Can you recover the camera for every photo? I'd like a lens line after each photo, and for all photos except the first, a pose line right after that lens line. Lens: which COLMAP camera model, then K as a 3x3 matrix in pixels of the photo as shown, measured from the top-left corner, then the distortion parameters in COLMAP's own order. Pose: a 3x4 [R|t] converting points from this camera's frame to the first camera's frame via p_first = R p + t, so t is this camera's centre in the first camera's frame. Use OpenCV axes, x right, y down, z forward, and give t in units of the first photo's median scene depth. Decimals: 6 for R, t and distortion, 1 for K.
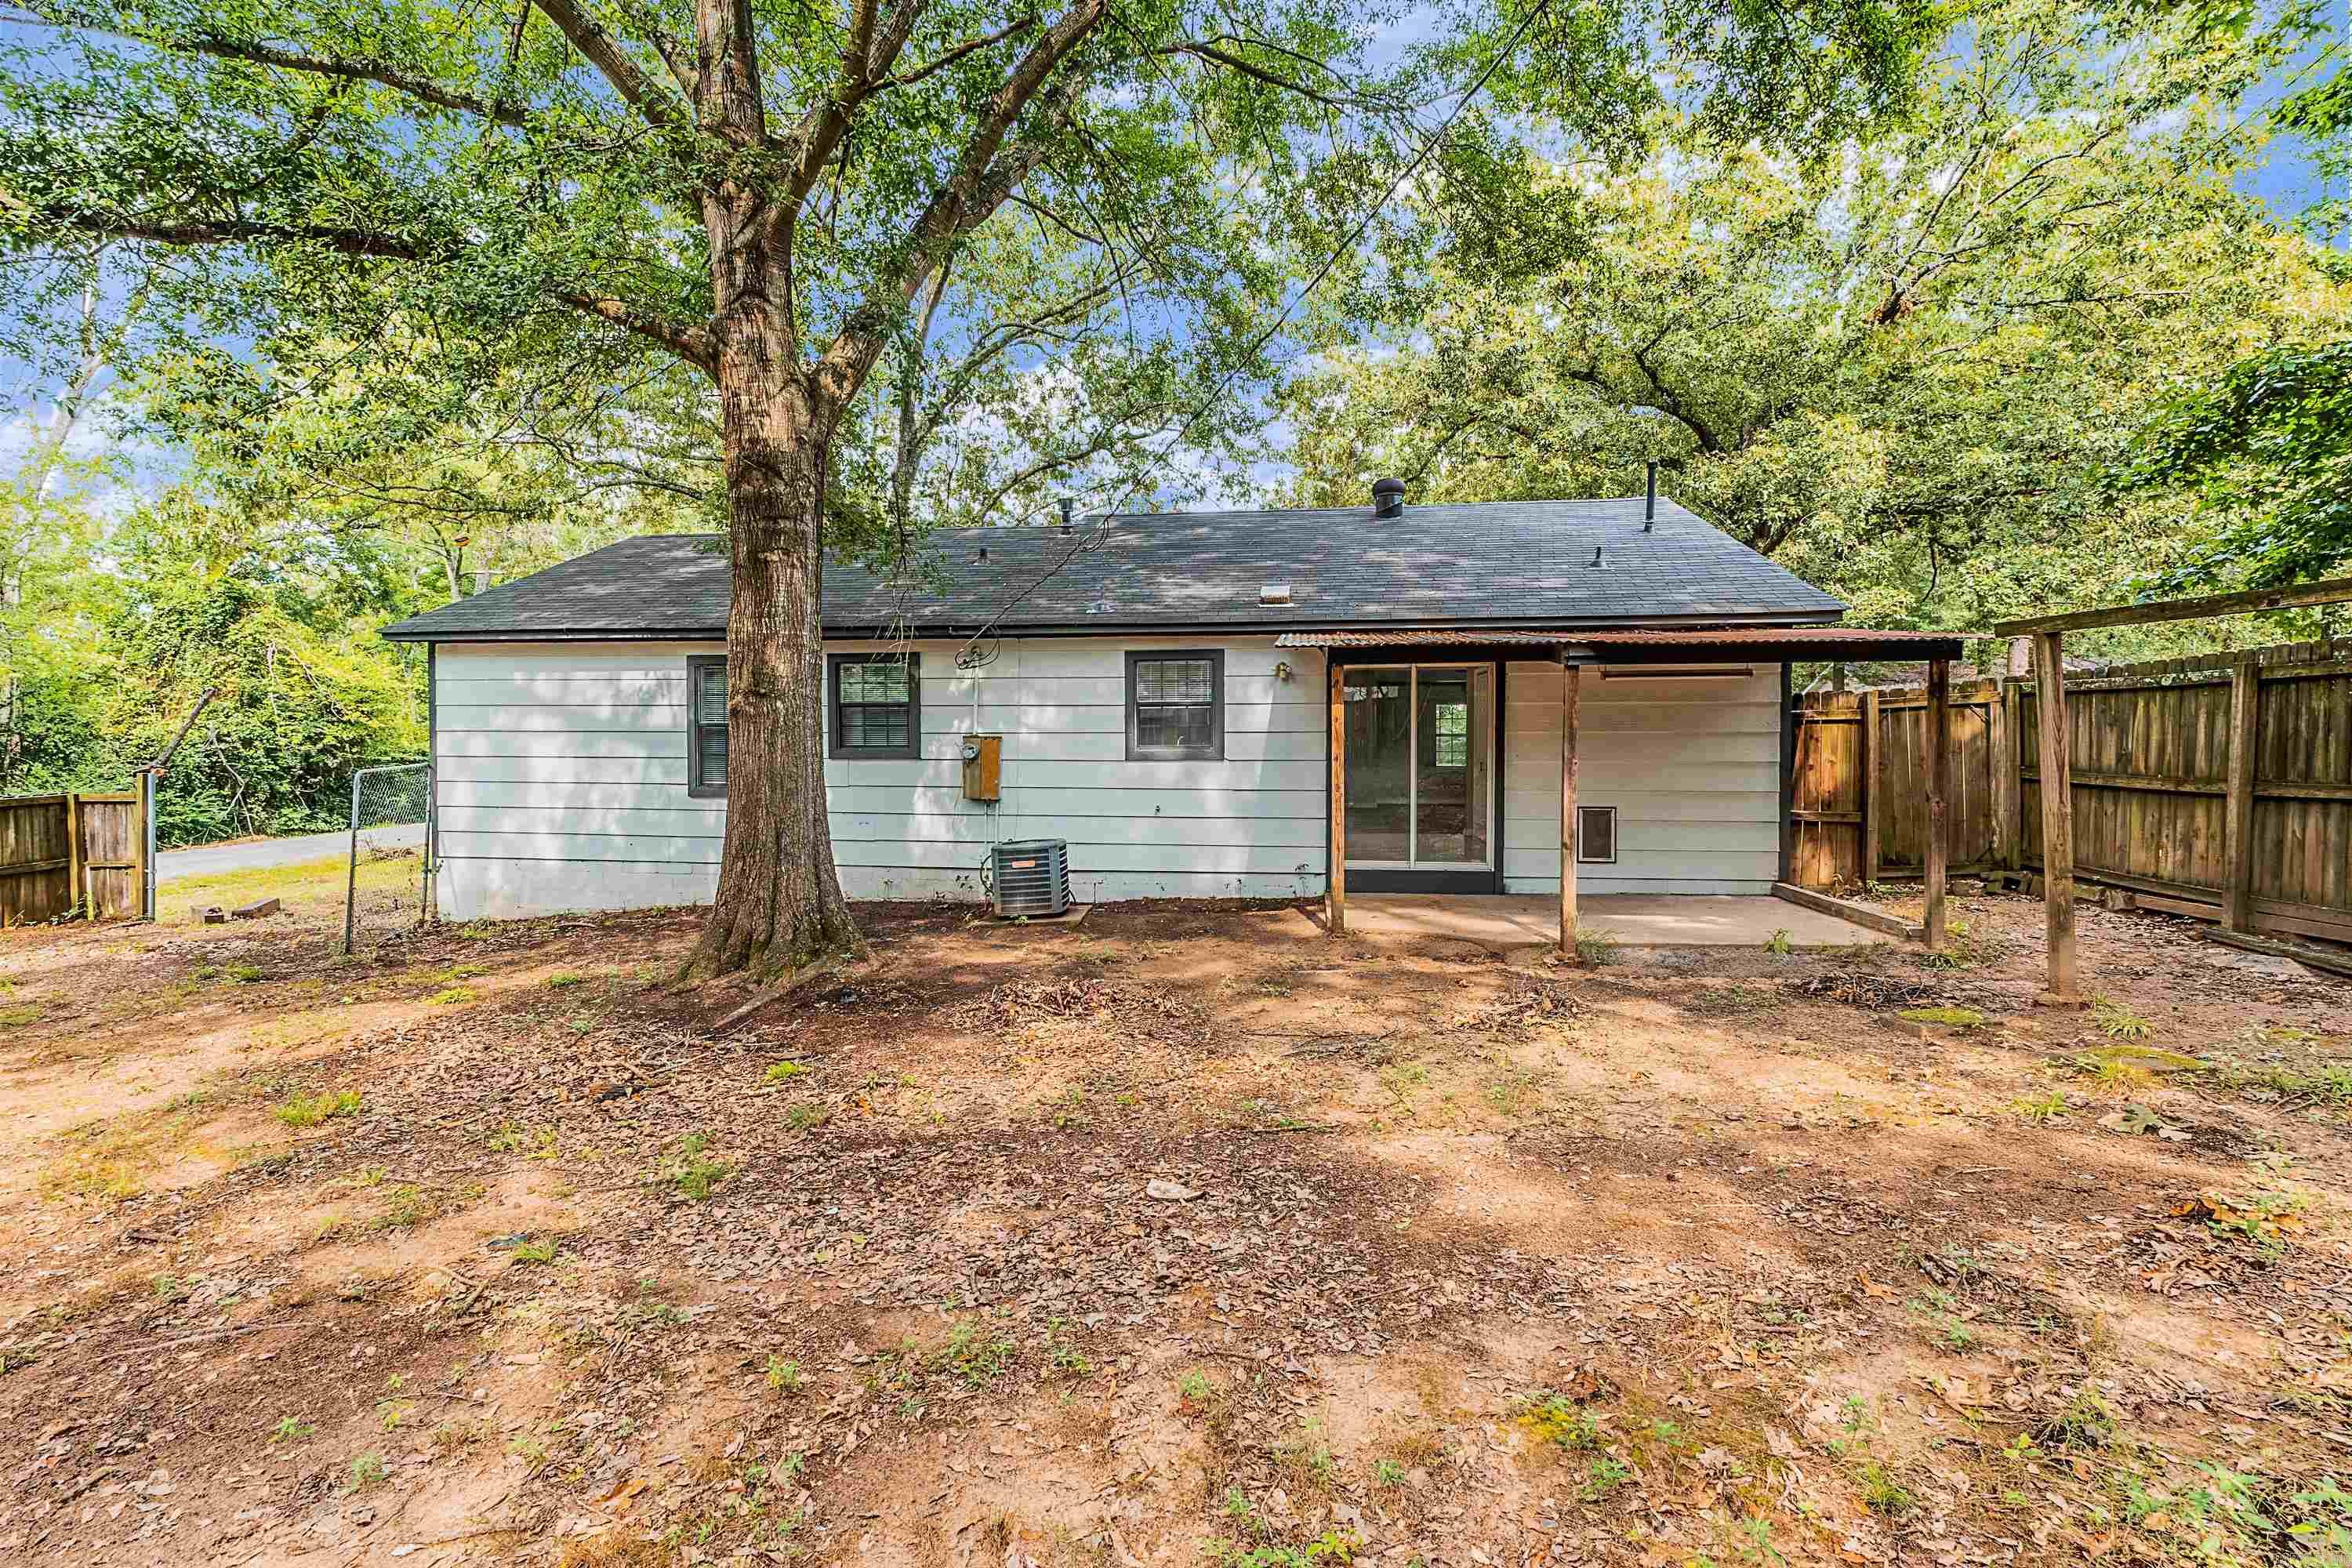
lens RADIAL K [[1057.5, 0, 1189.0], [0, 1057.5, 754.4], [0, 0, 1]] dist [-0.003472, -0.000846]
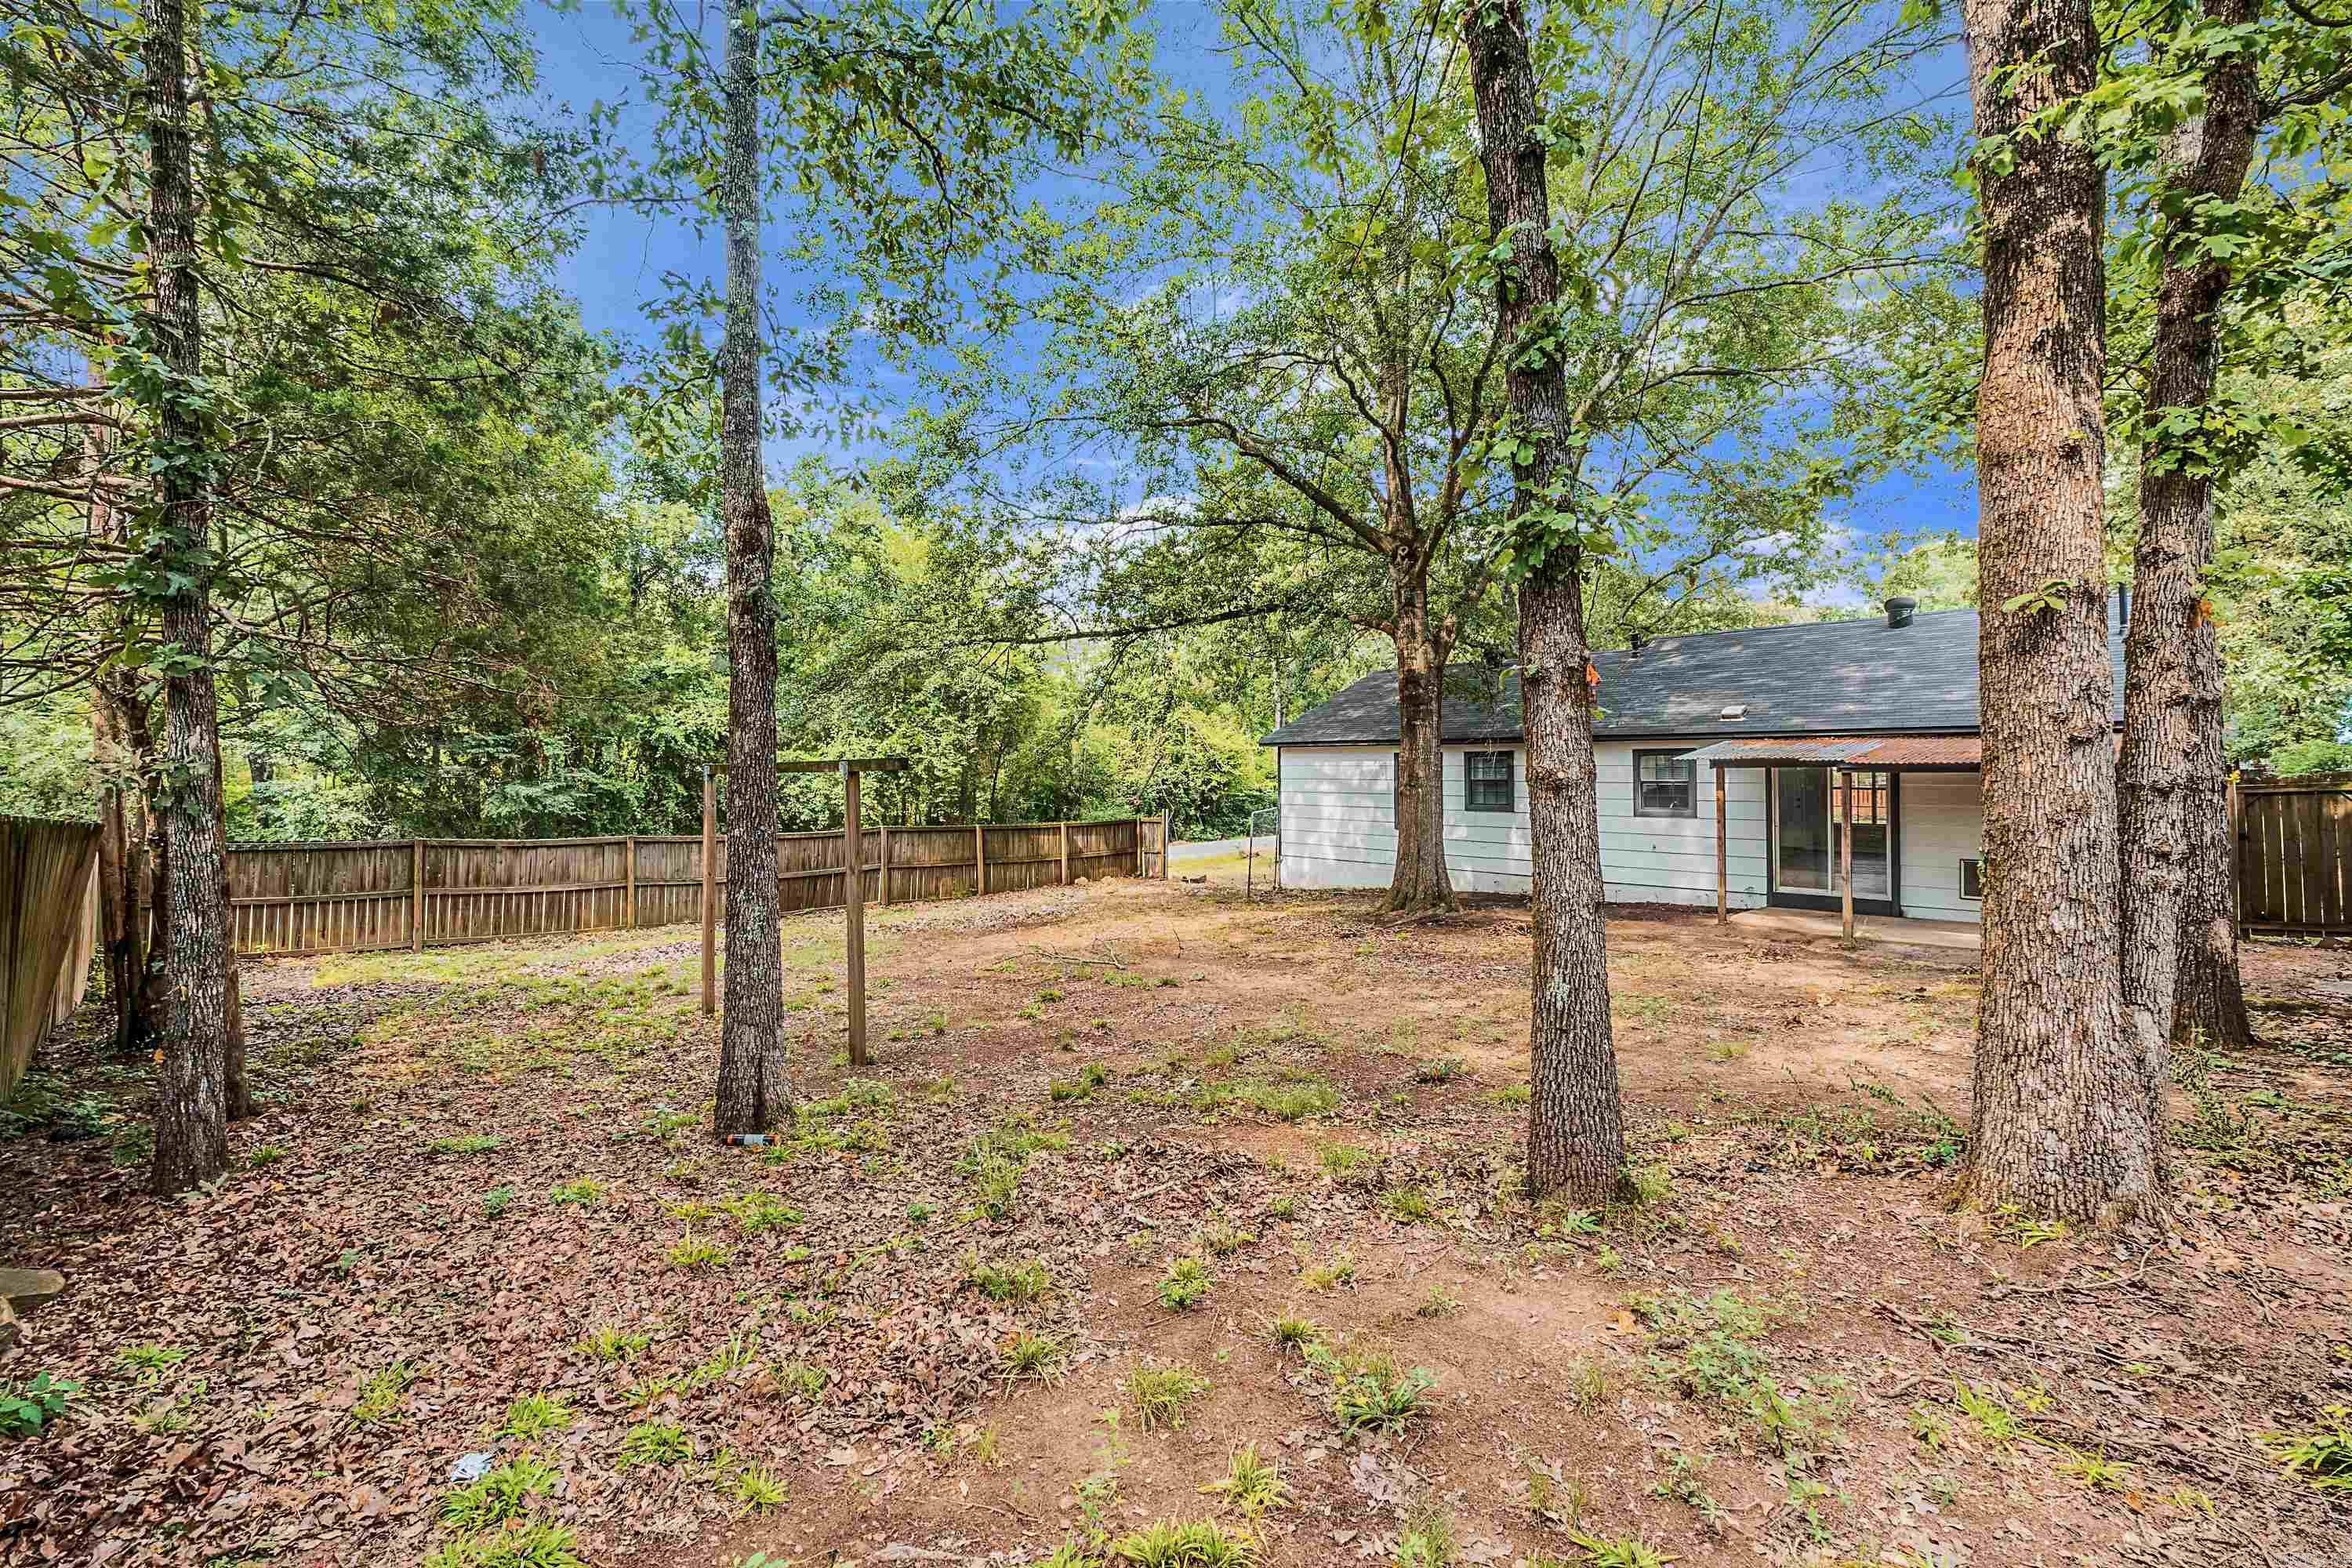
lens RADIAL K [[1057.5, 0, 1189.0], [0, 1057.5, 754.4], [0, 0, 1]] dist [-0.003472, -0.000846]
pose [[0.776707, -0.009557, -0.629789, 0.411416], [-0.007409, 0.999677, -0.024308, -0.042536], [0.629818, 0.023546, 0.776385, -0.664243]]
